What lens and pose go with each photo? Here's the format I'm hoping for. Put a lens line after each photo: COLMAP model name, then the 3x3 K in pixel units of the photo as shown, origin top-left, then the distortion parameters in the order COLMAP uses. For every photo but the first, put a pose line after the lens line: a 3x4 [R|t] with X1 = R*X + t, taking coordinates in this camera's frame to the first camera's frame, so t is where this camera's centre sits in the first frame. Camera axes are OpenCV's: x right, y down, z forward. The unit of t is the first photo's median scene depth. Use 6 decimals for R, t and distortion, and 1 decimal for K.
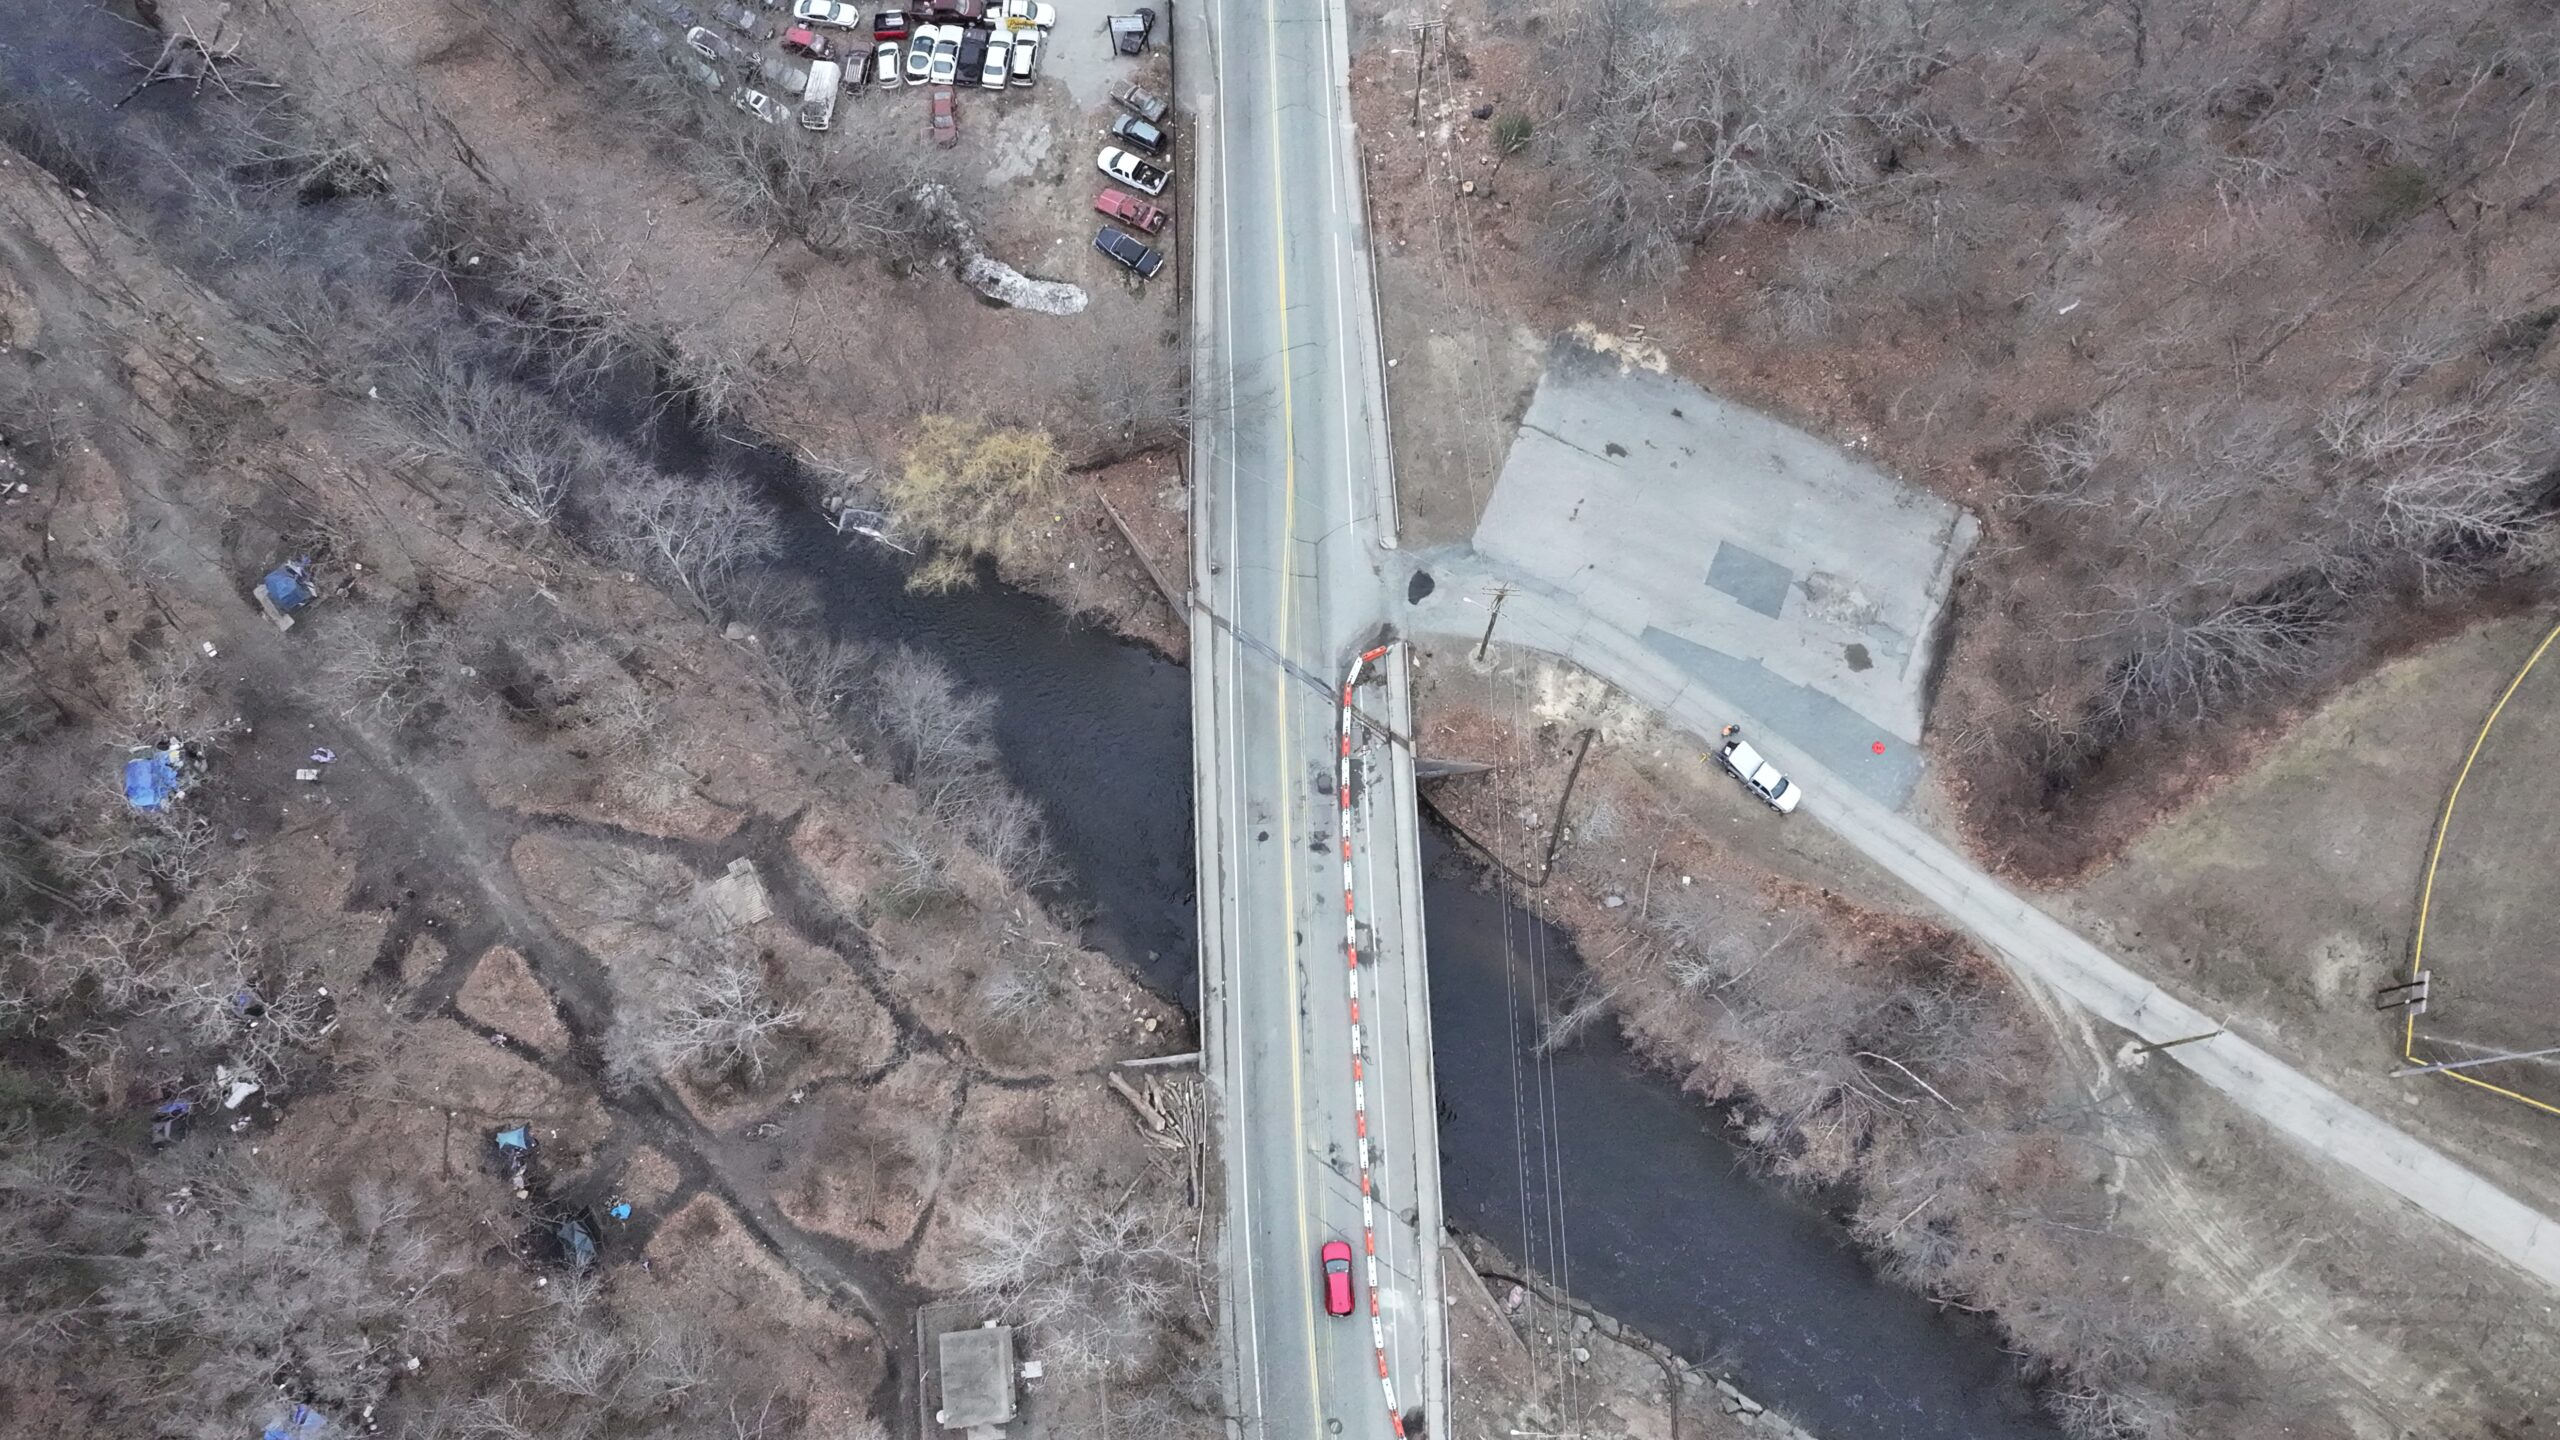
lens RADIAL K [[1785.0, 0, 1290.9], [0, 1785.0, 716.4], [0, 0, 1]] dist [0.004670, 0.005549]
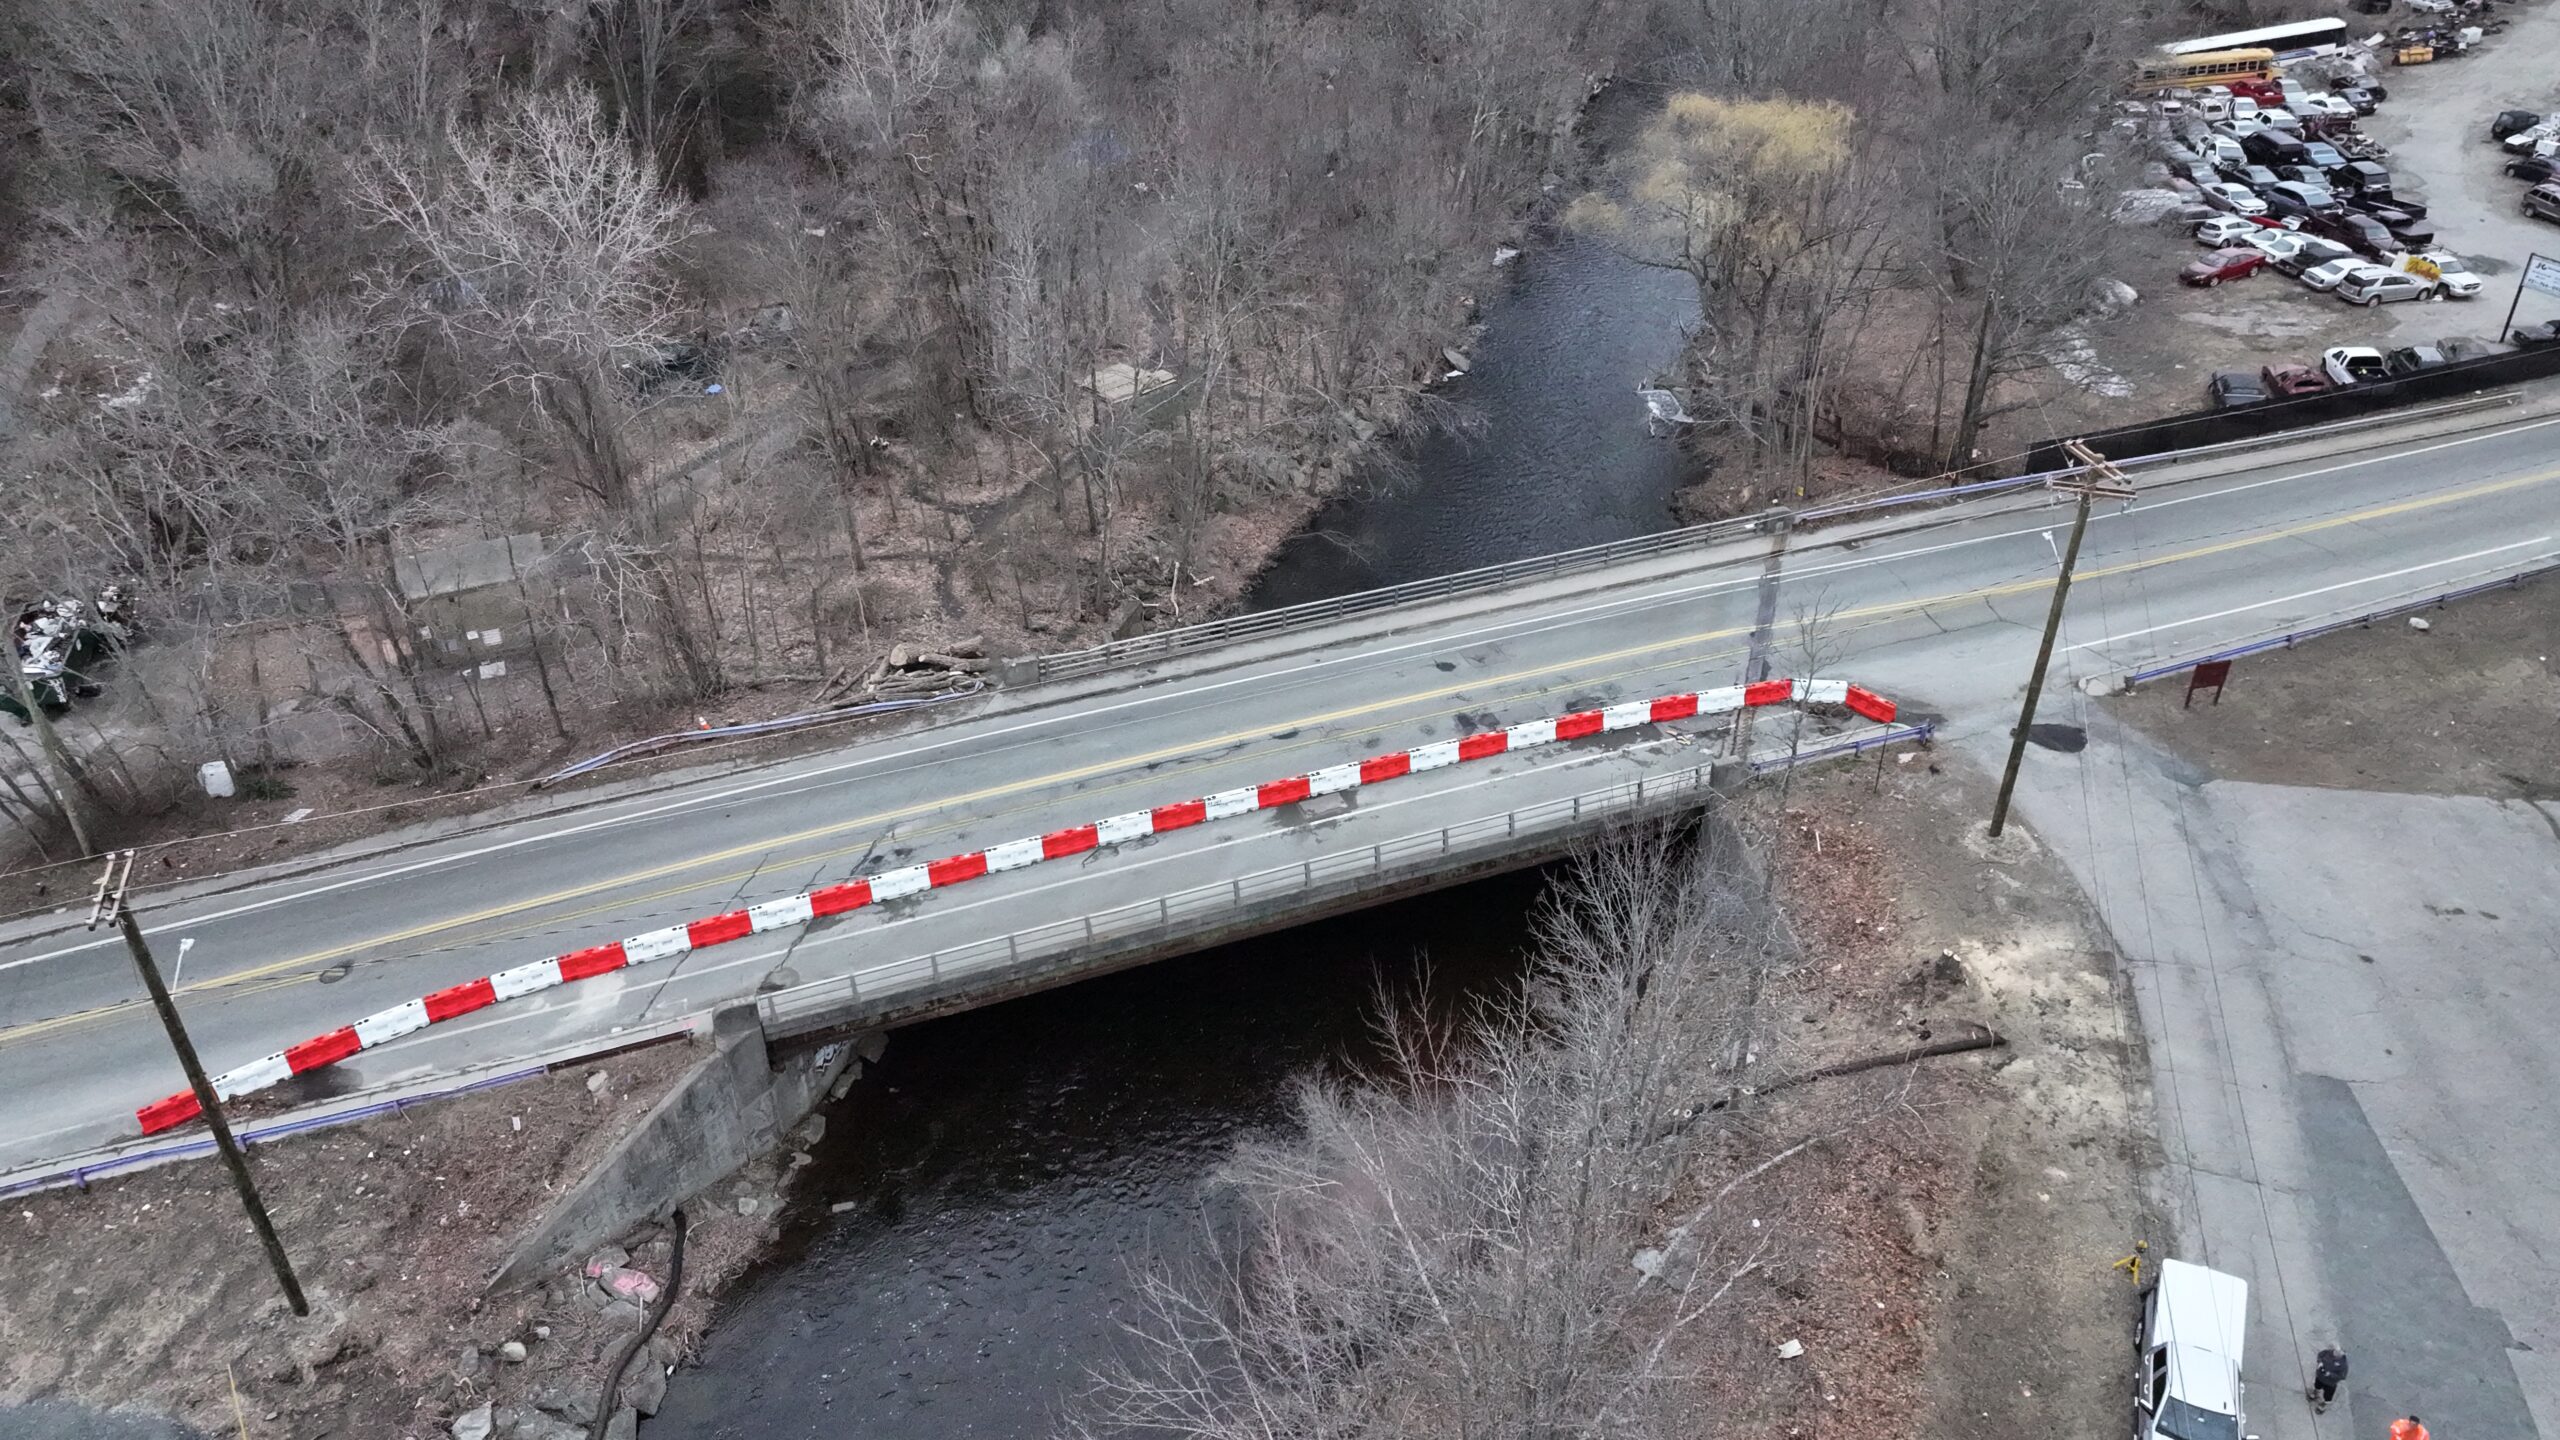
lens RADIAL K [[1800.6, 0, 1289.3], [0, 1800.6, 715.2], [0, 0, 1]] dist [0.004791, 0.007275]
pose [[0.306673, 0.523472, -0.794940, 0.407845], [-0.910815, 0.403881, -0.085417, 0.161492], [0.276348, 0.750238, 0.600645, 0.659571]]
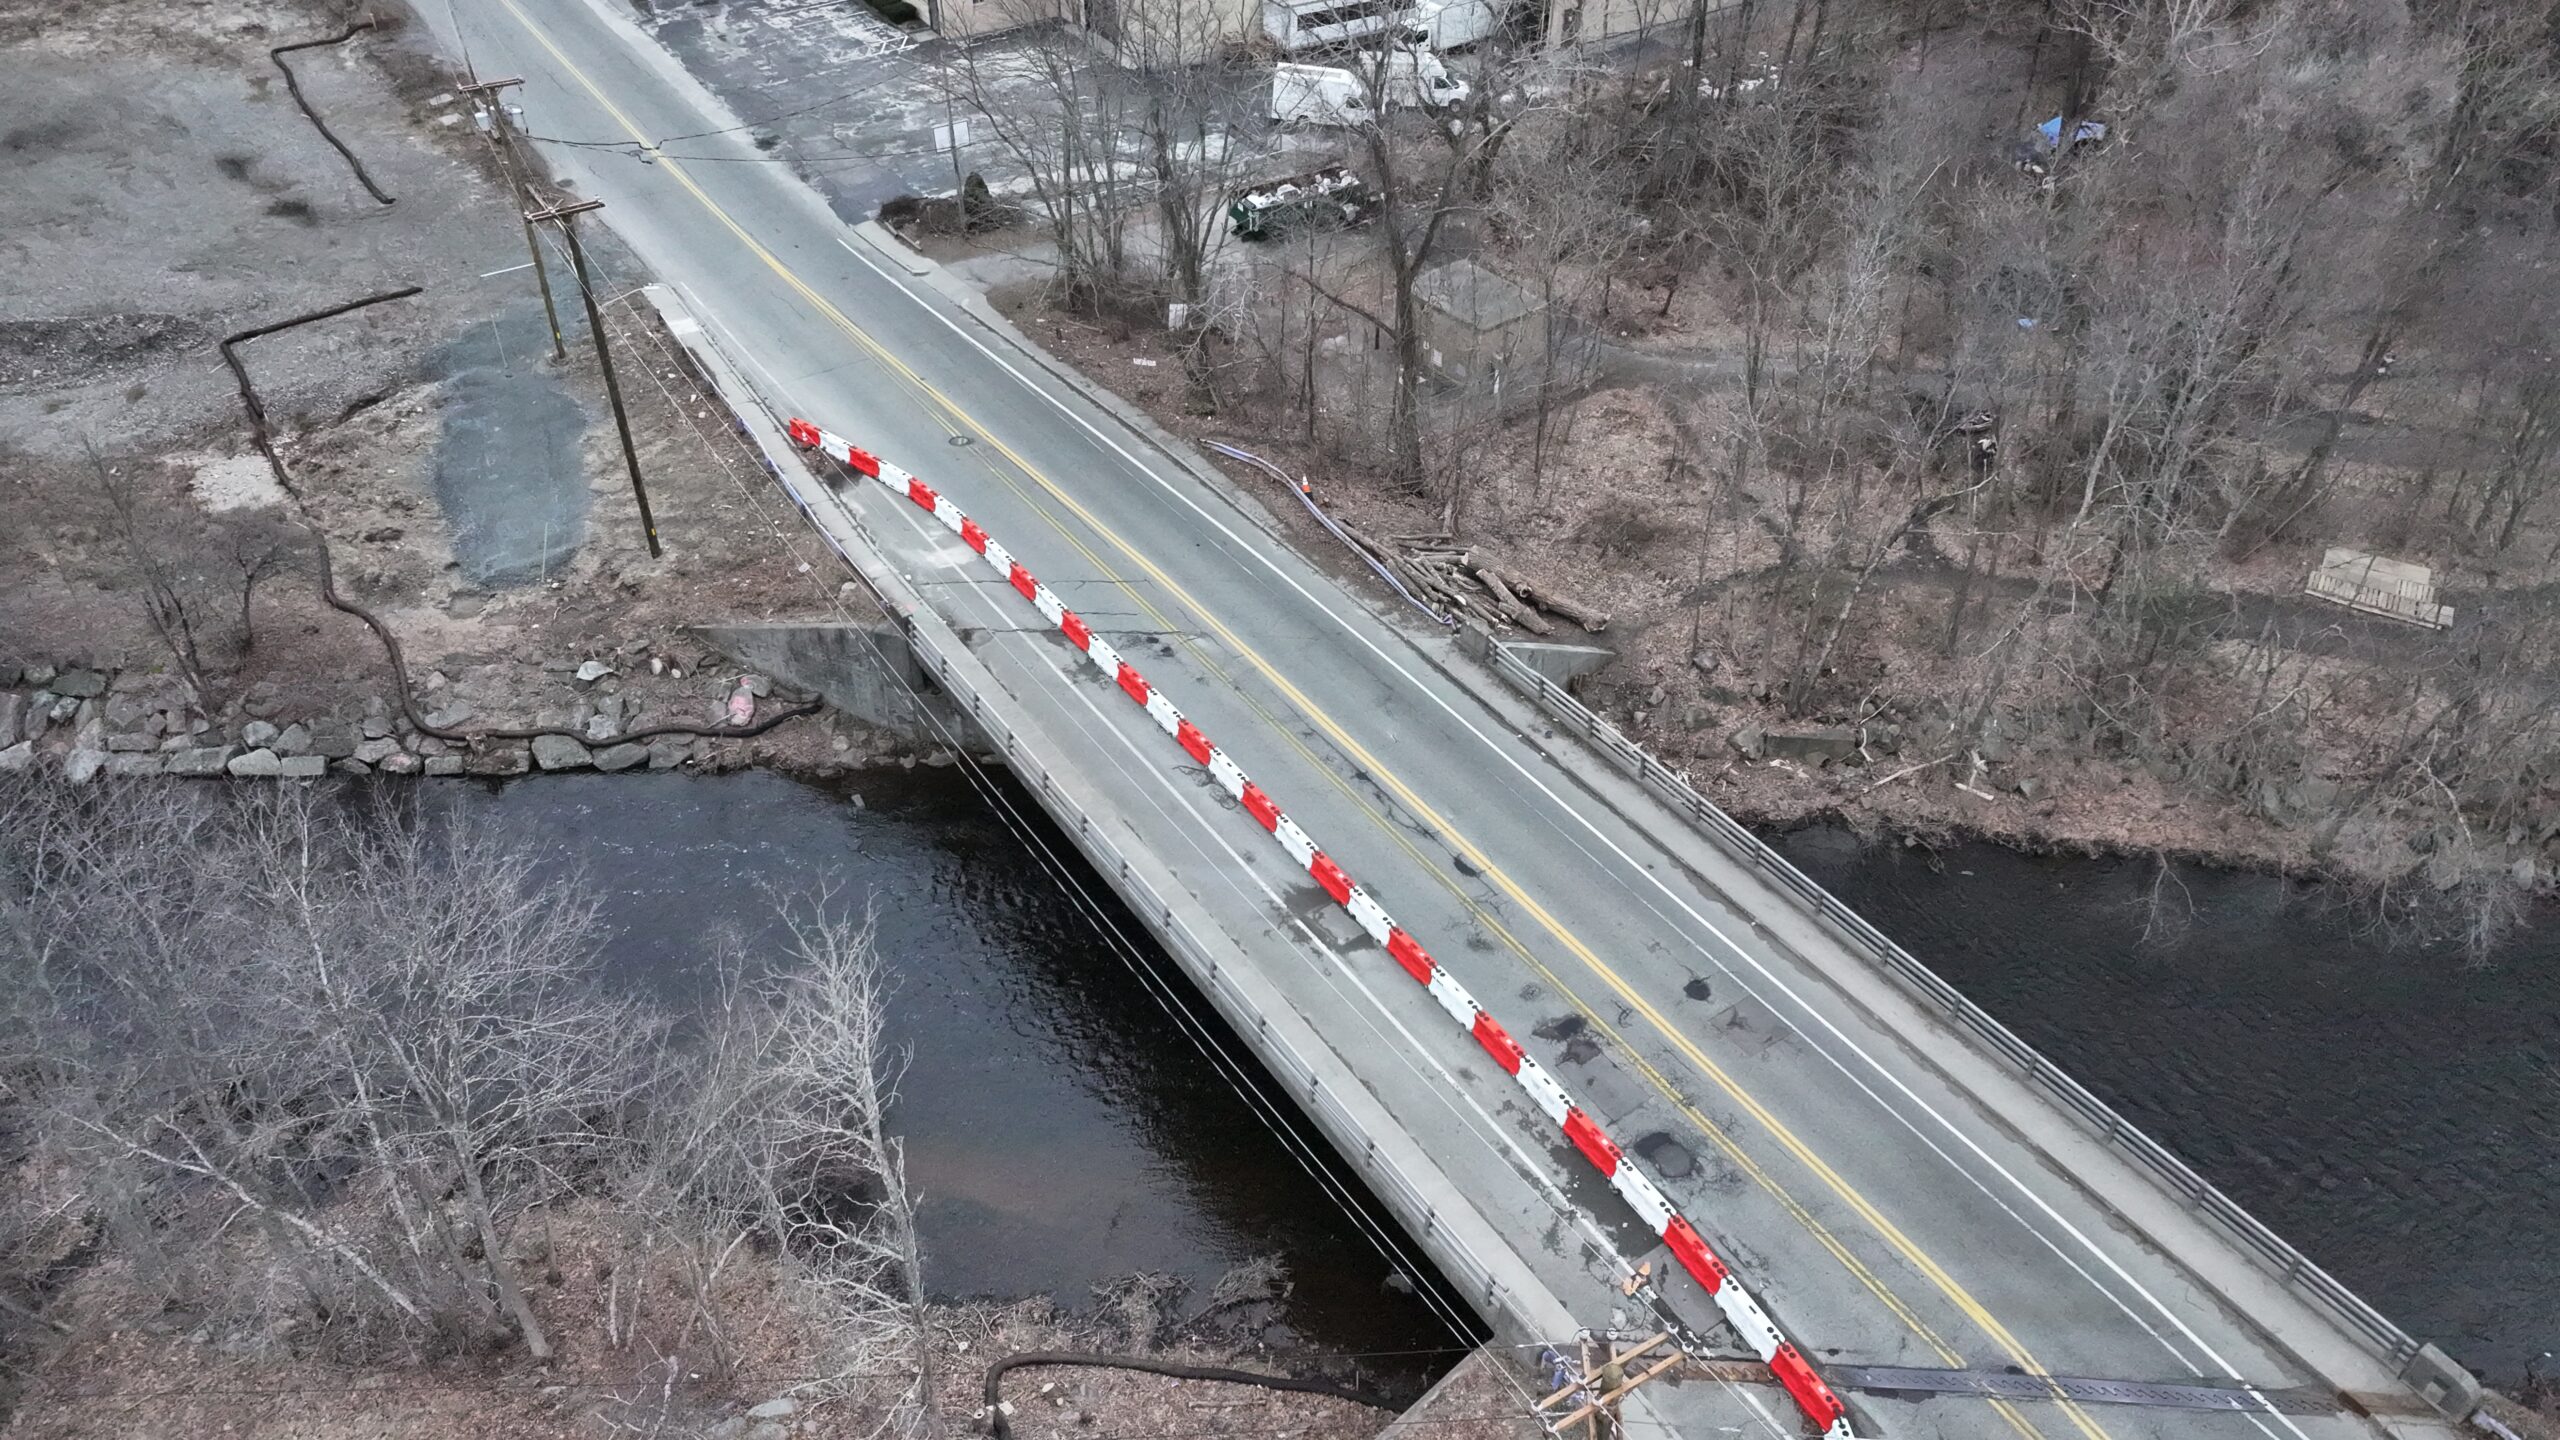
lens RADIAL K [[1800.6, 0, 1289.3], [0, 1800.6, 715.2], [0, 0, 1]] dist [0.004791, 0.007275]
pose [[-0.852537, 0.334260, -0.401810, 0.192360], [-0.498648, -0.289794, 0.816927, -0.185242], [0.156625, 0.896822, 0.413738, 0.762768]]
